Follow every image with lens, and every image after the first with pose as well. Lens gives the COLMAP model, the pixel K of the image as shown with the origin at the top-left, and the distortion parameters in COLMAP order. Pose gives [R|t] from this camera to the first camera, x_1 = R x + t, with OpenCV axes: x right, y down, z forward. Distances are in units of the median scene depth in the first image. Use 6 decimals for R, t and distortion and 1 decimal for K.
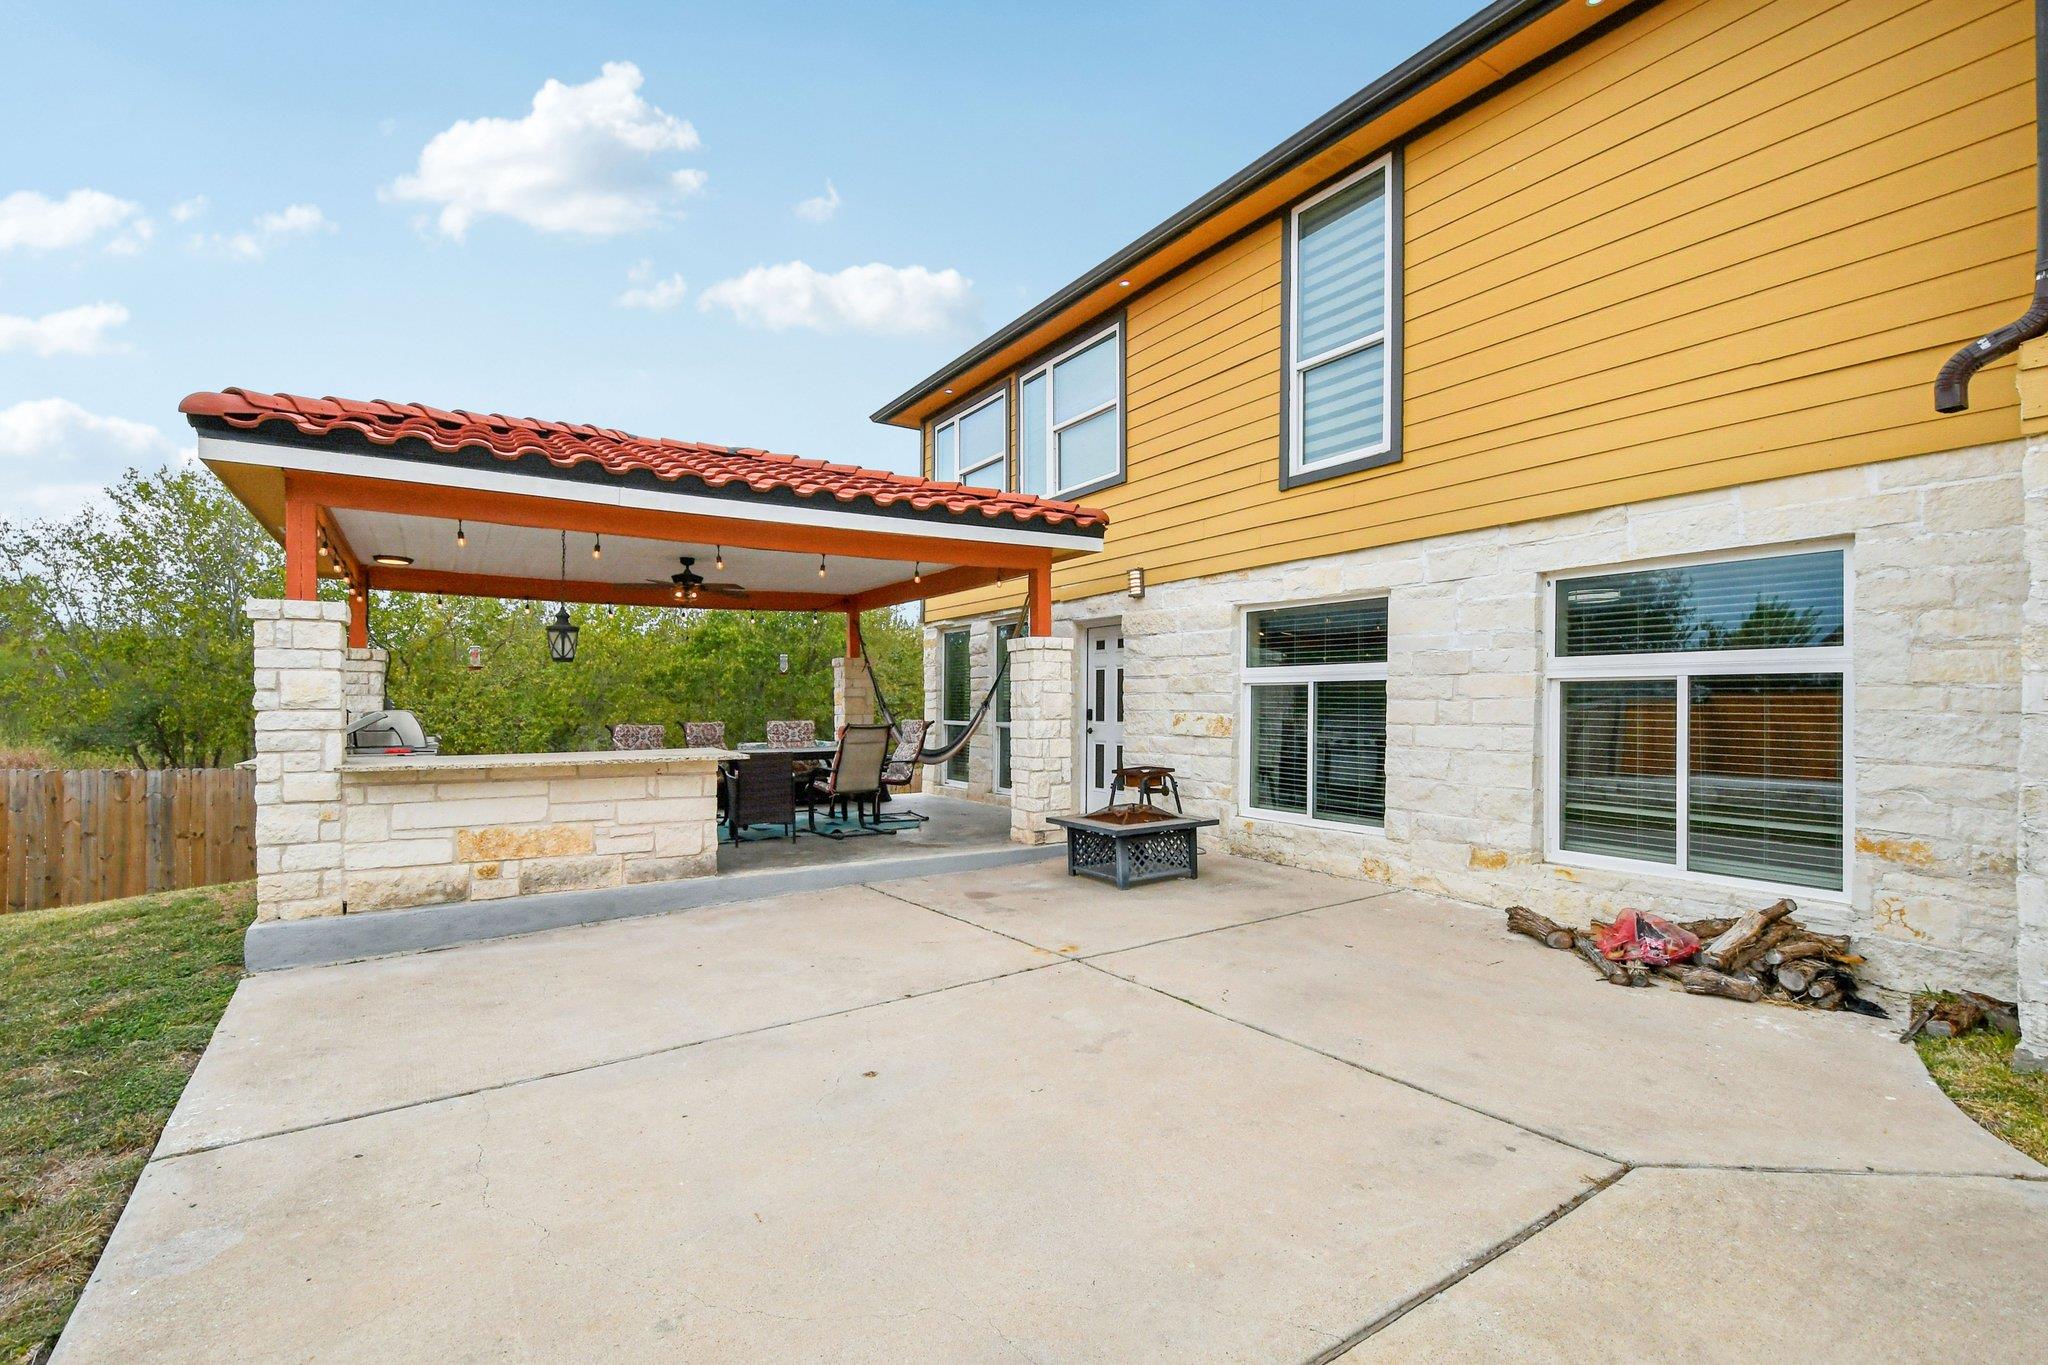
lens RADIAL K [[911.0, 0, 1014.8], [0, 911.0, 703.7], [0, 0, 1]] dist [-0.000276, -0.000514]
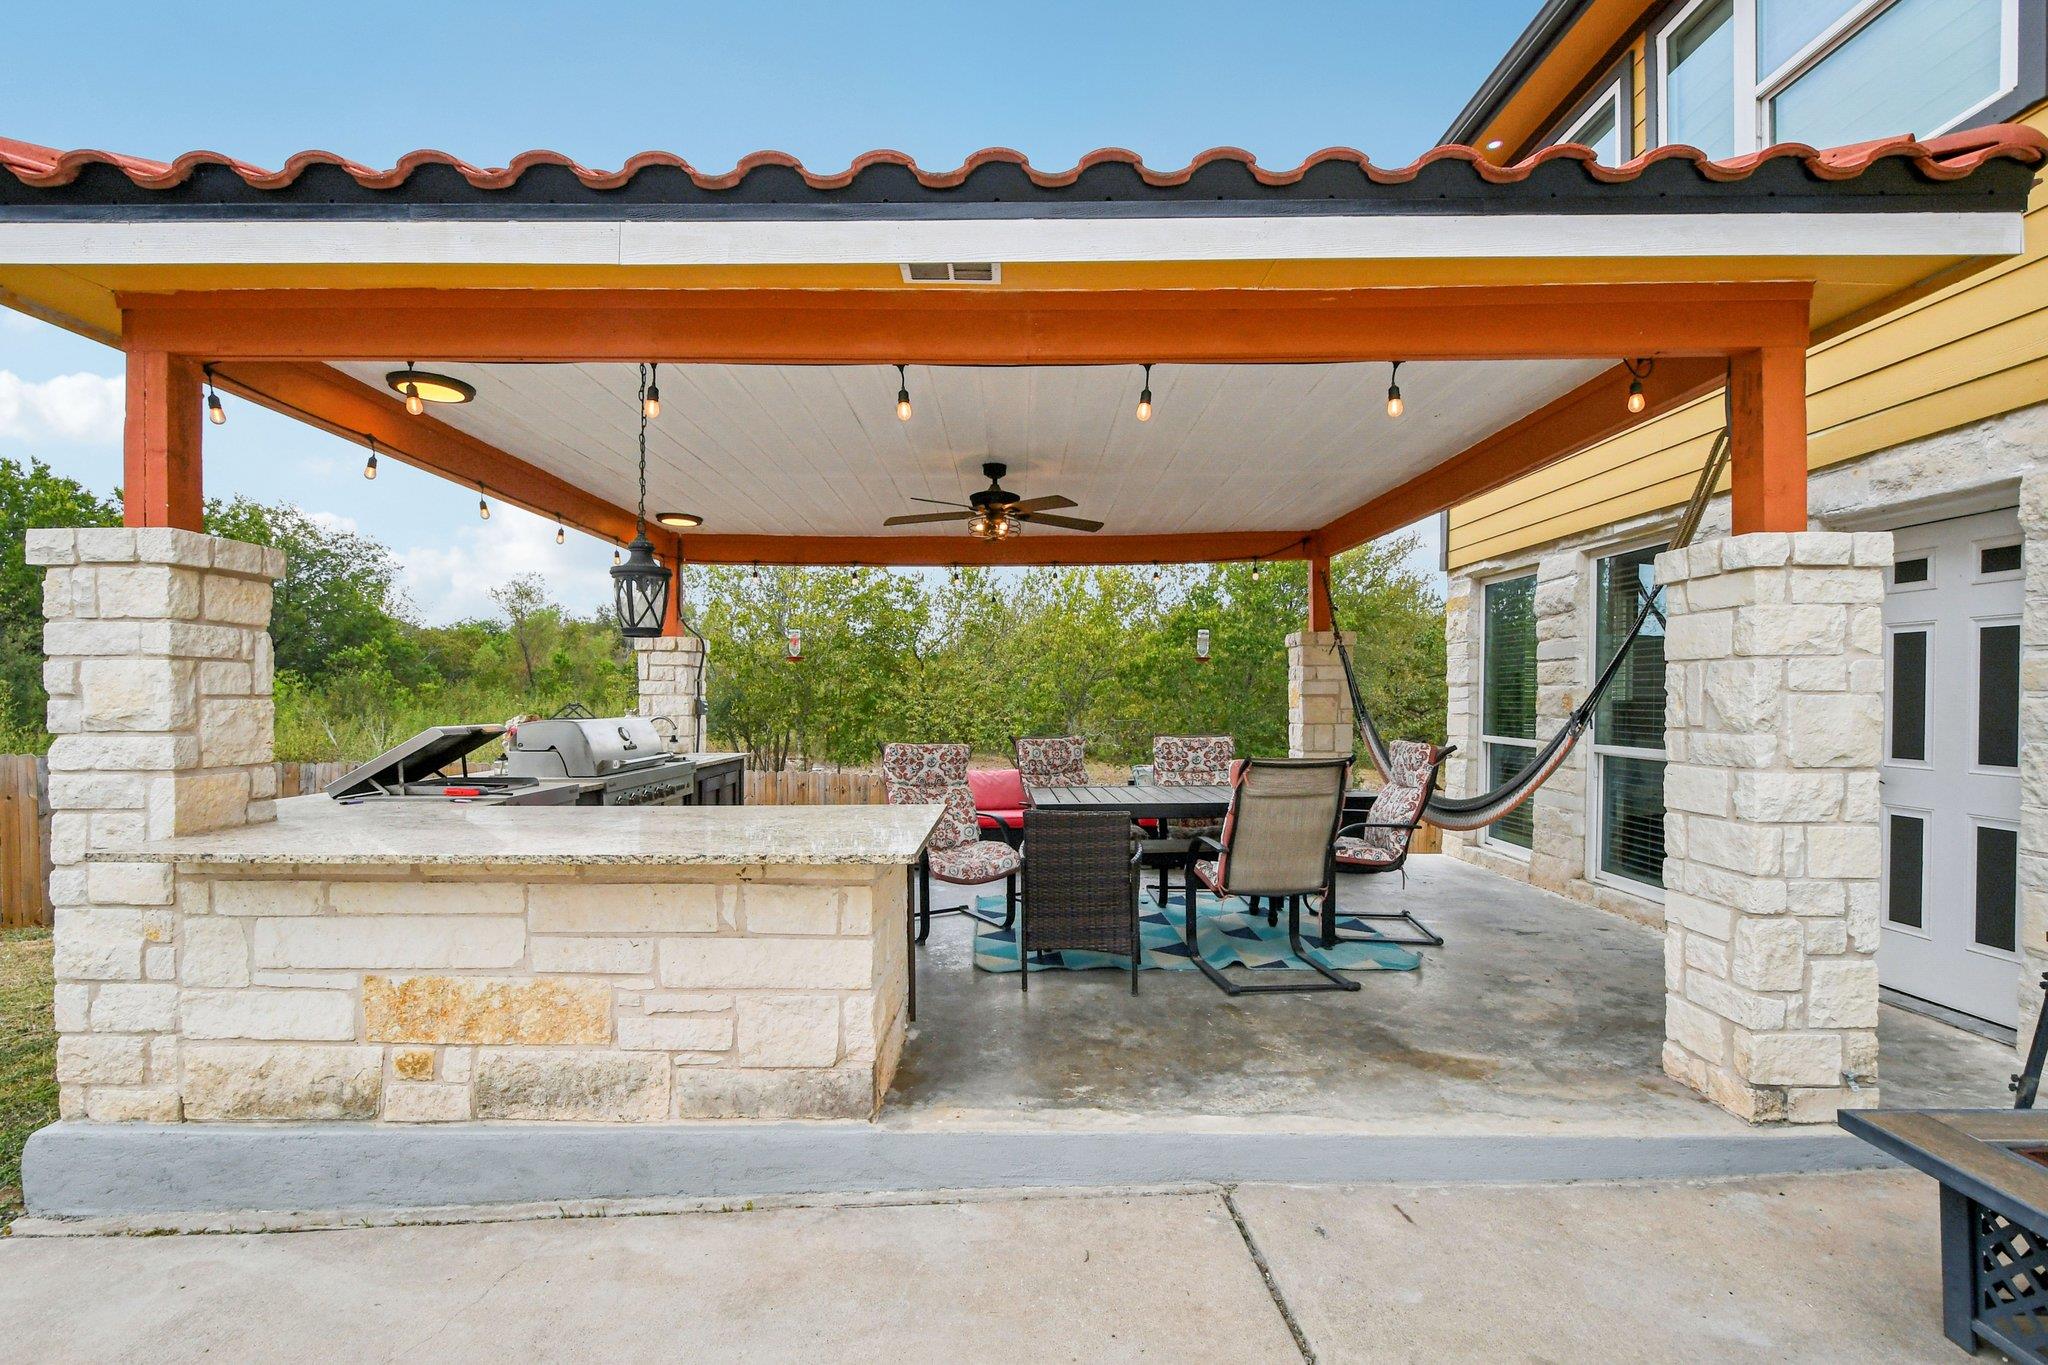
lens RADIAL K [[911.0, 0, 1014.8], [0, 911.0, 703.7], [0, 0, 1]] dist [-0.000276, -0.000514]
pose [[0.846150, 0.005786, -0.532913, -0.035319], [-0.001193, 0.999959, 0.008963, -0.011058], [0.532943, -0.006948, 0.846123, 0.579772]]
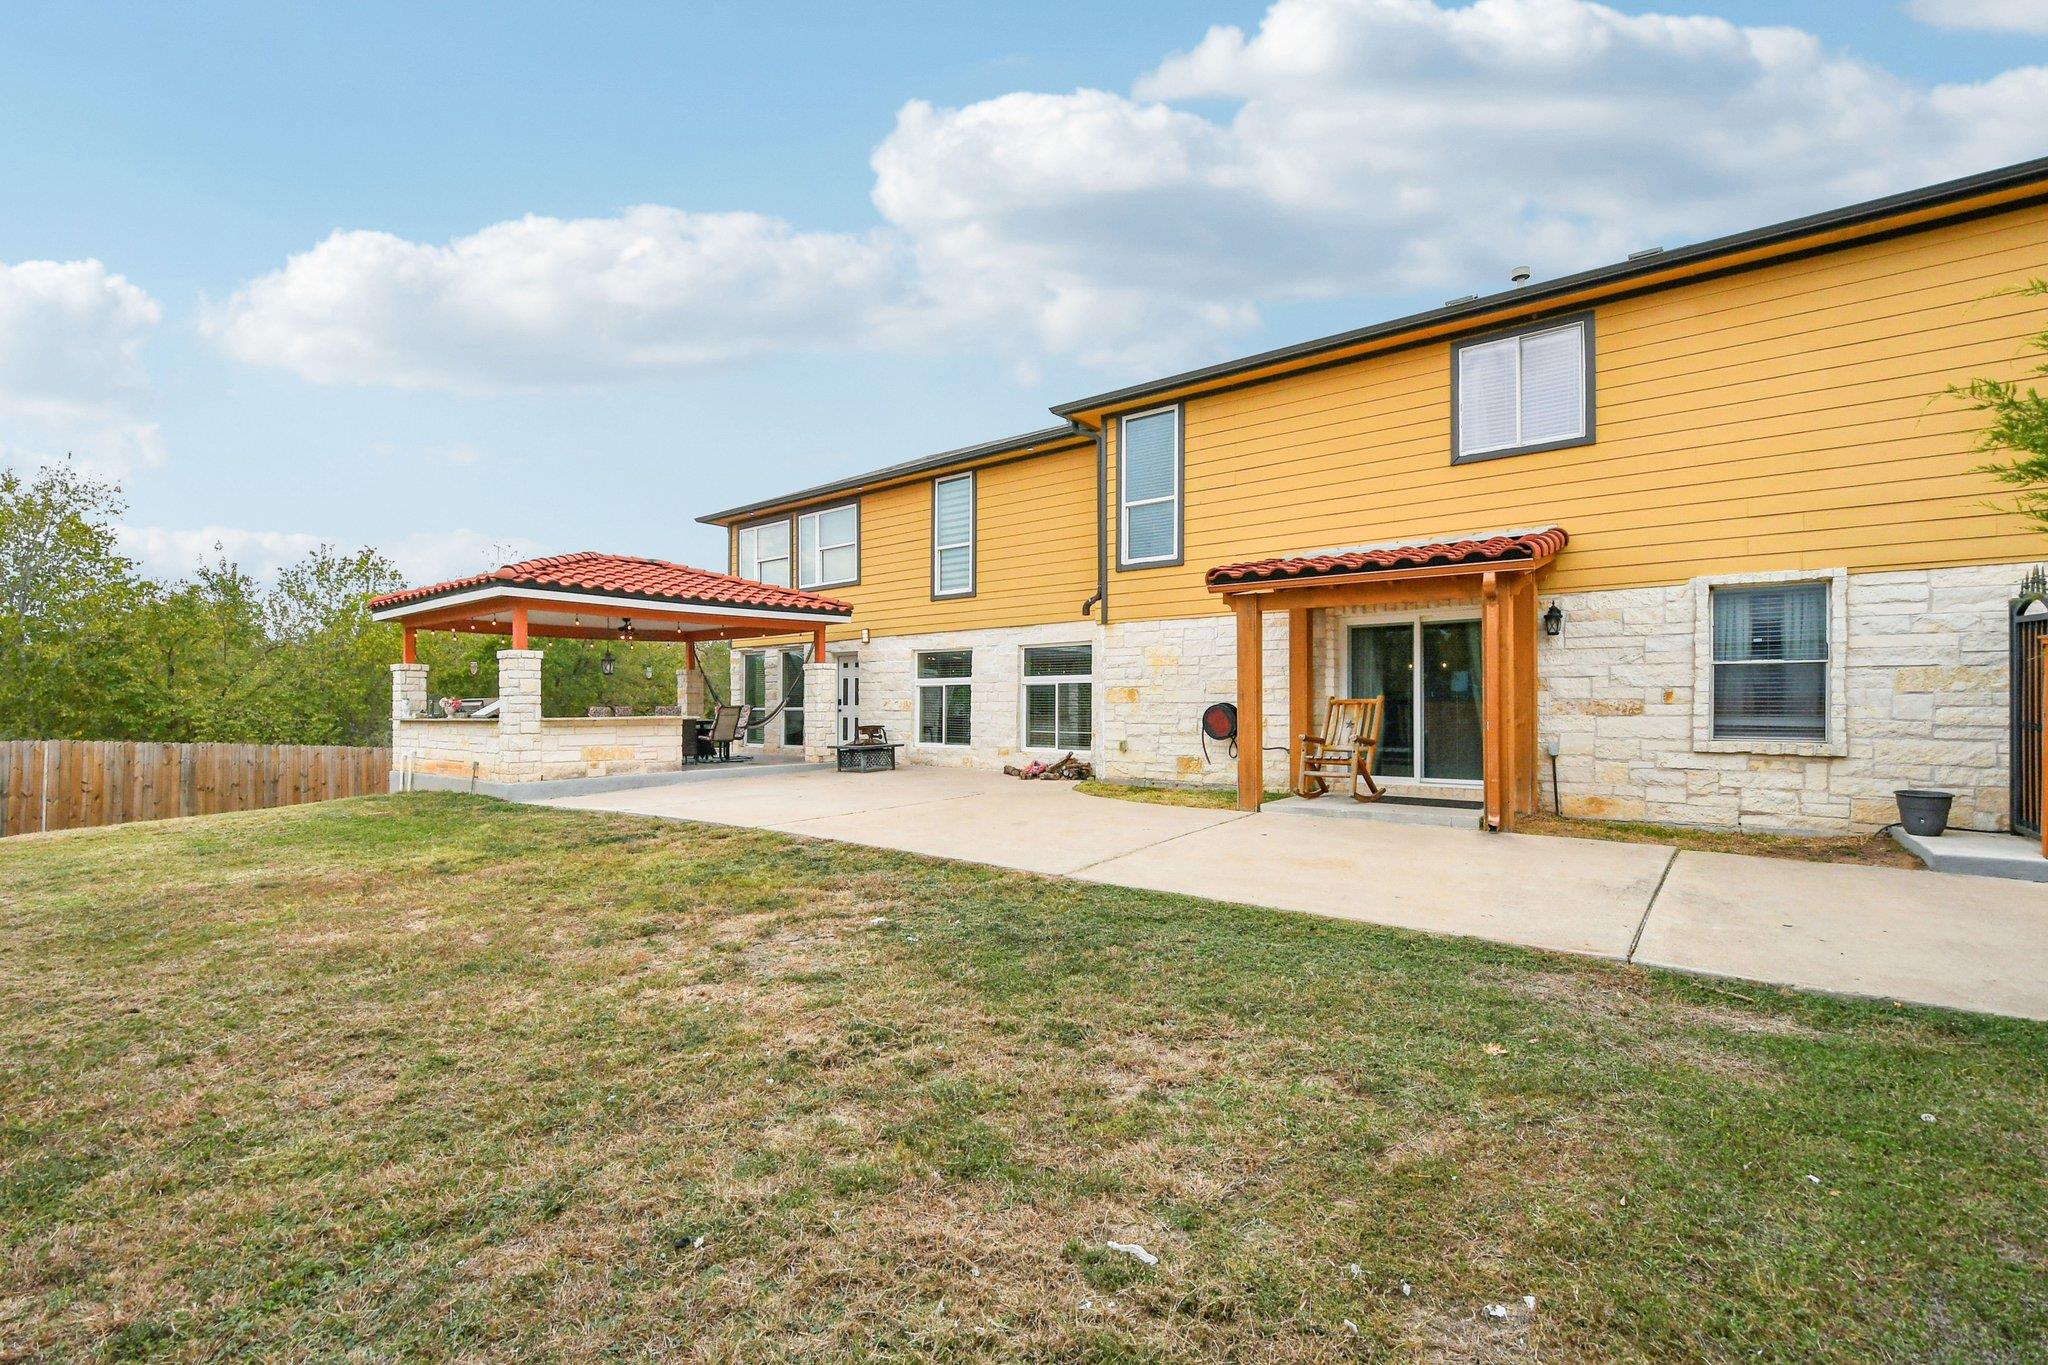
lens RADIAL K [[915.2, 0, 1016.9], [0, 915.2, 695.2], [0, 0, 1]] dist [0.009707, -0.008042]
pose [[0.948938, -0.000237, 0.315463, -0.221399], [0.003716, 0.999939, -0.010427, 0.025396], [-0.315441, 0.011067, 0.948881, -1.208608]]
